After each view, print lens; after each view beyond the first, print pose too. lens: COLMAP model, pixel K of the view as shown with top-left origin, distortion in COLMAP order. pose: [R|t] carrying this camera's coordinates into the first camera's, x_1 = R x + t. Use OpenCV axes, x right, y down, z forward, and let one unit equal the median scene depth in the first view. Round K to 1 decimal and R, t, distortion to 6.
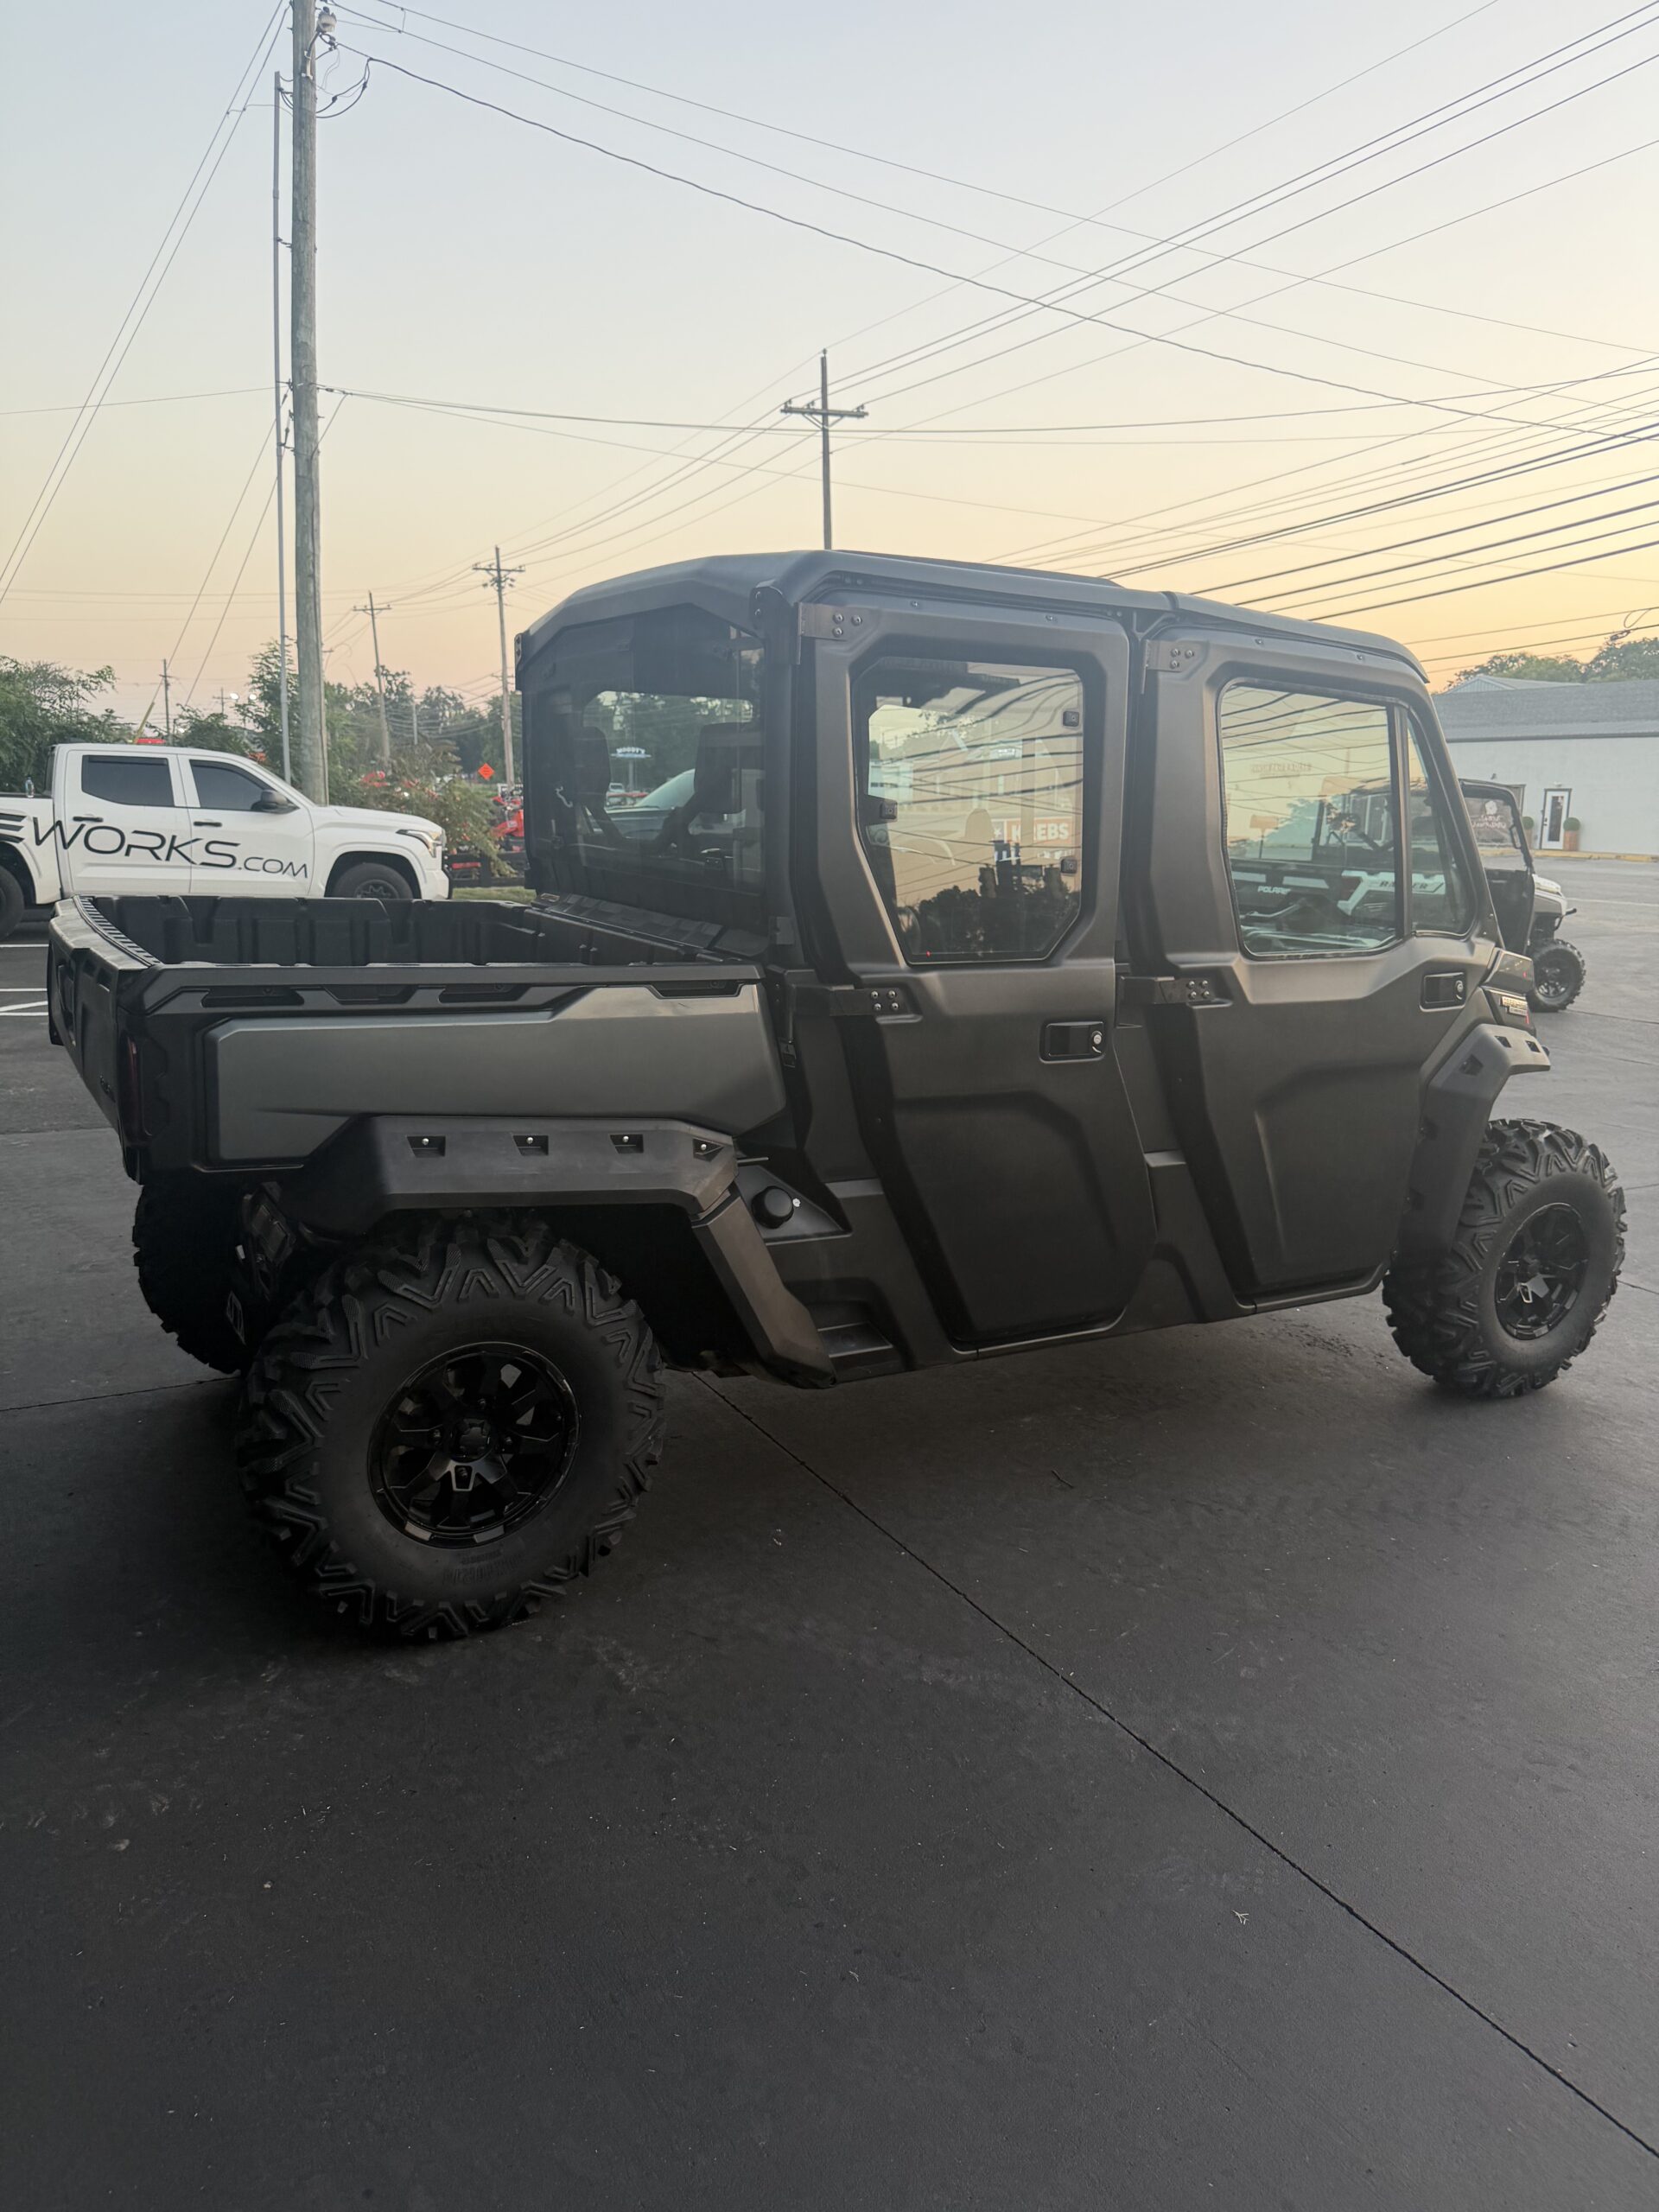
lens RADIAL K [[1563.6, 0, 819.9], [0, 1563.6, 1119.2], [0, 0, 1]] dist [0.011655, -0.021967]
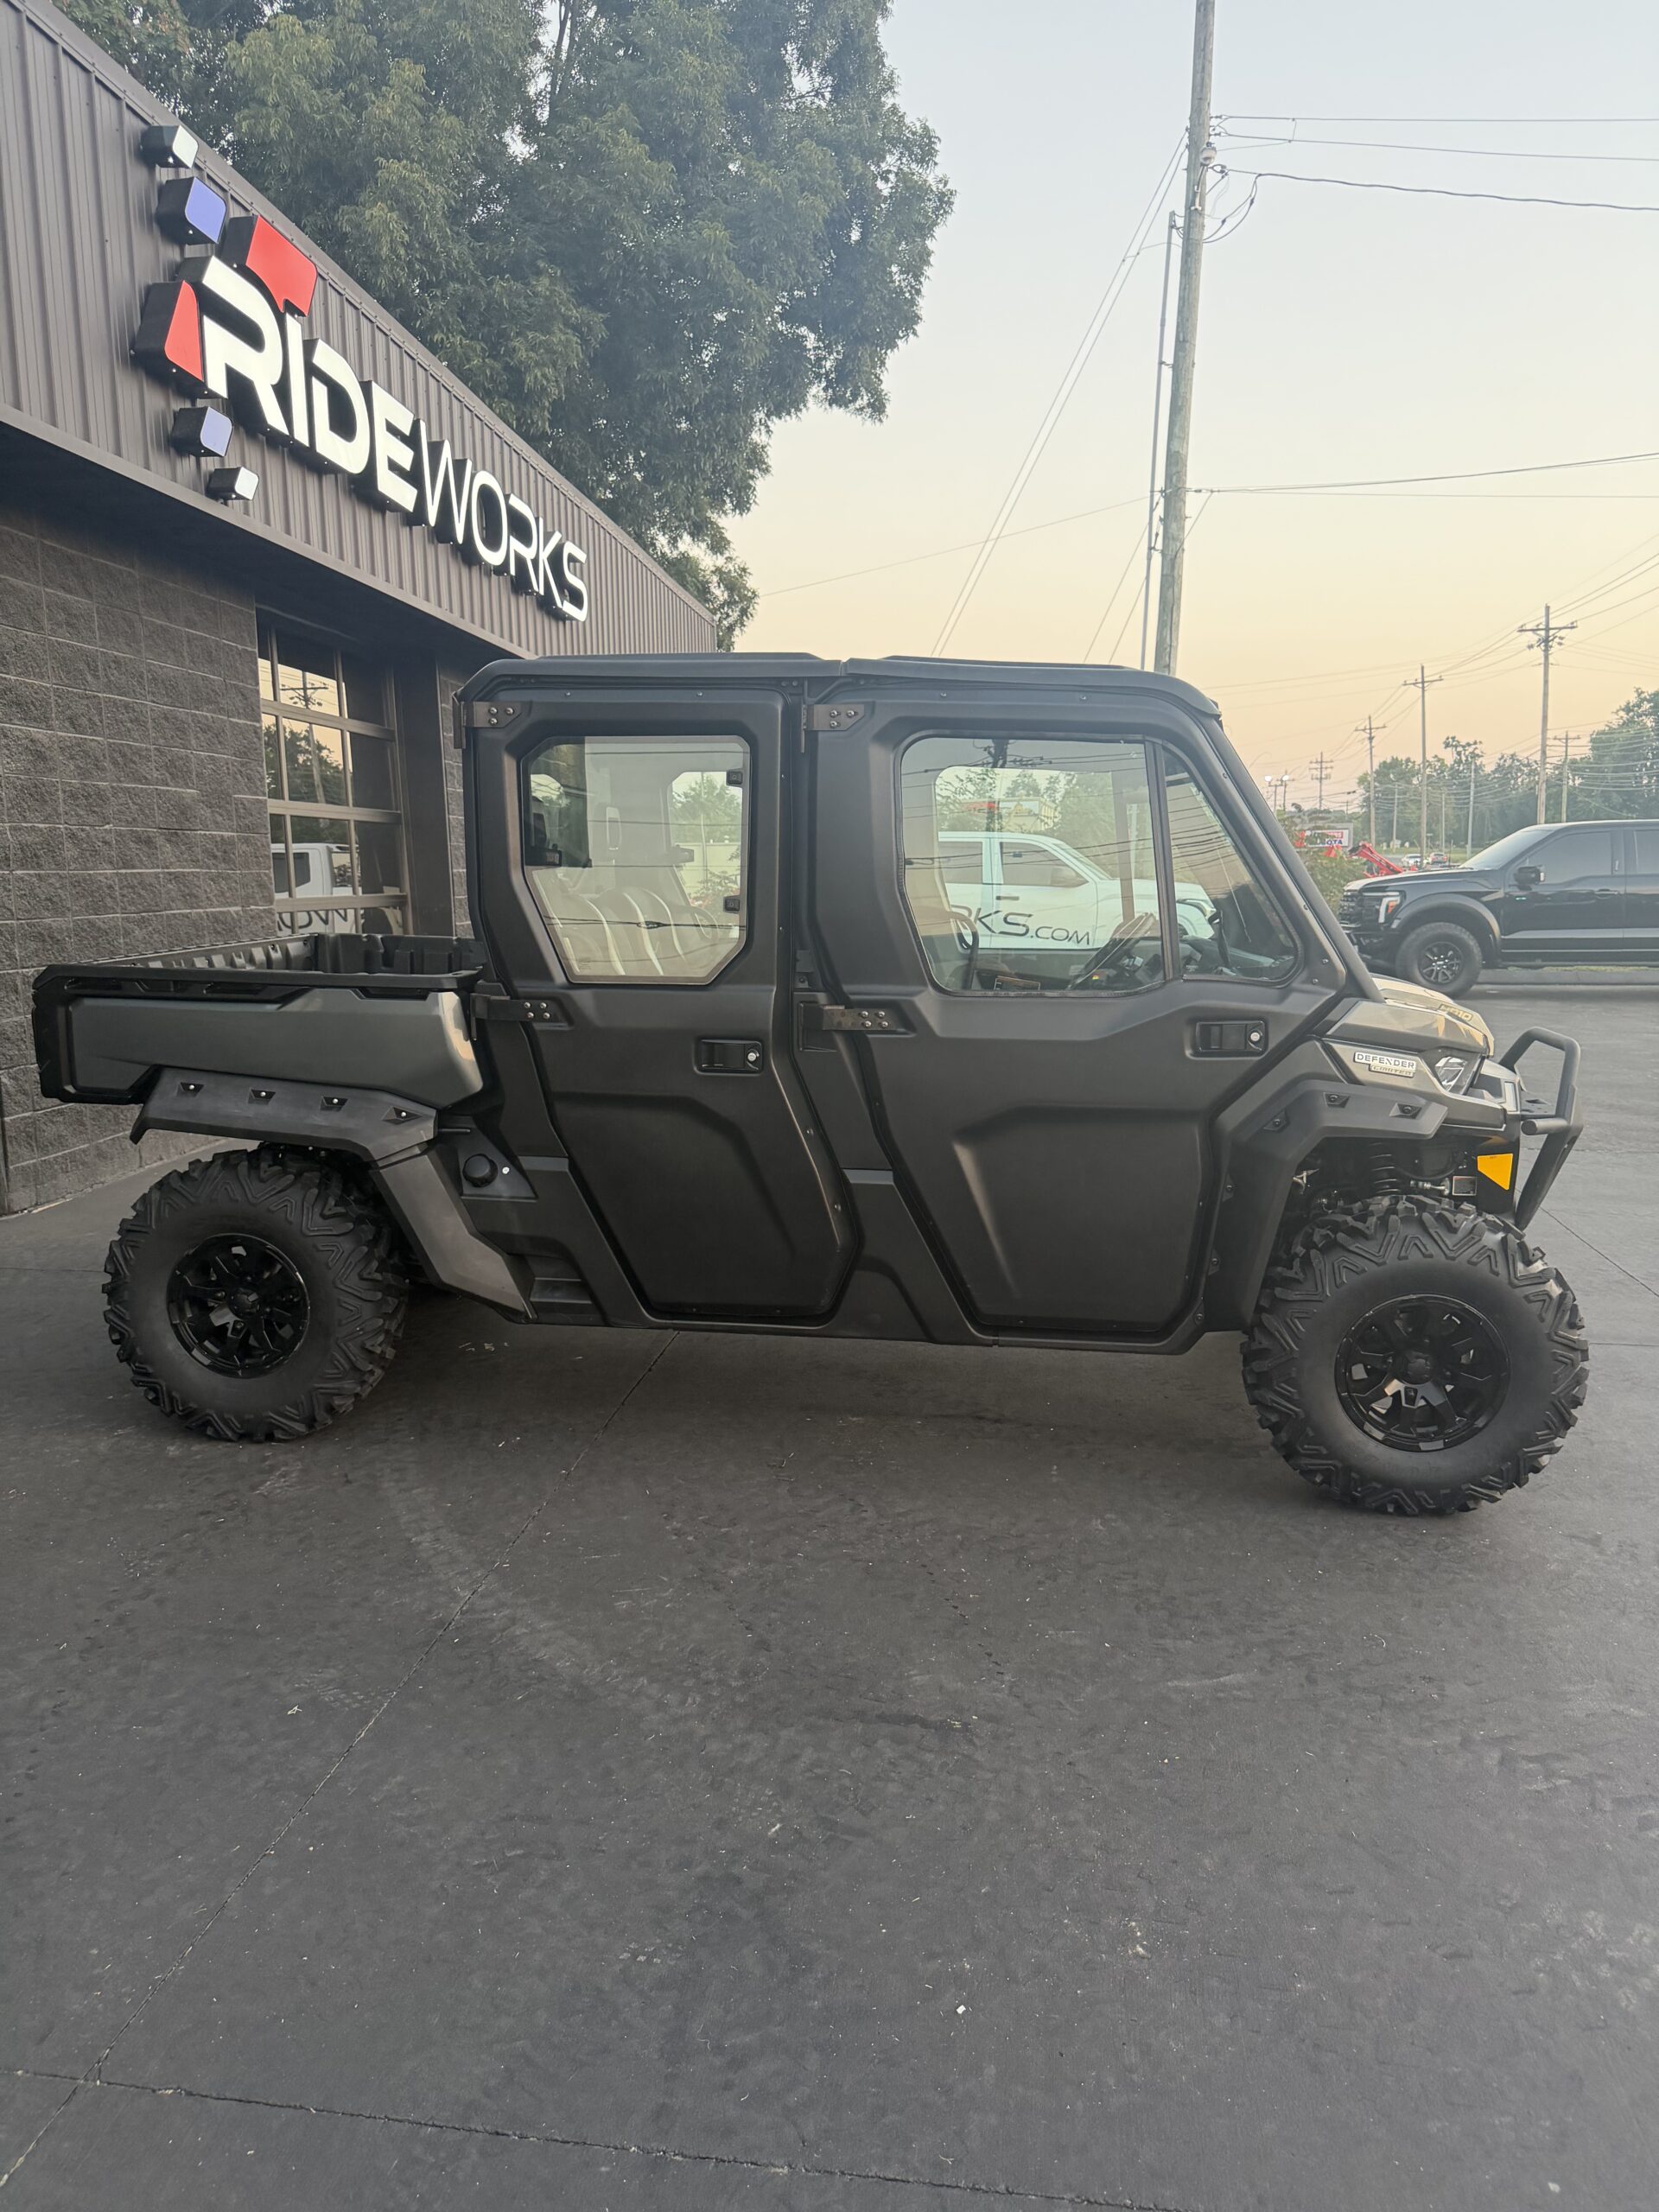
lens RADIAL K [[1563.6, 0, 822.6], [0, 1563.6, 1113.5], [0, 0, 1]] dist [0.011655, -0.021967]
pose [[0.800289, 0.071186, -0.595374, 0.152652], [-0.100983, 0.994746, -0.016802, 0.000539], [0.591050, 0.073569, 0.803273, 0.022257]]
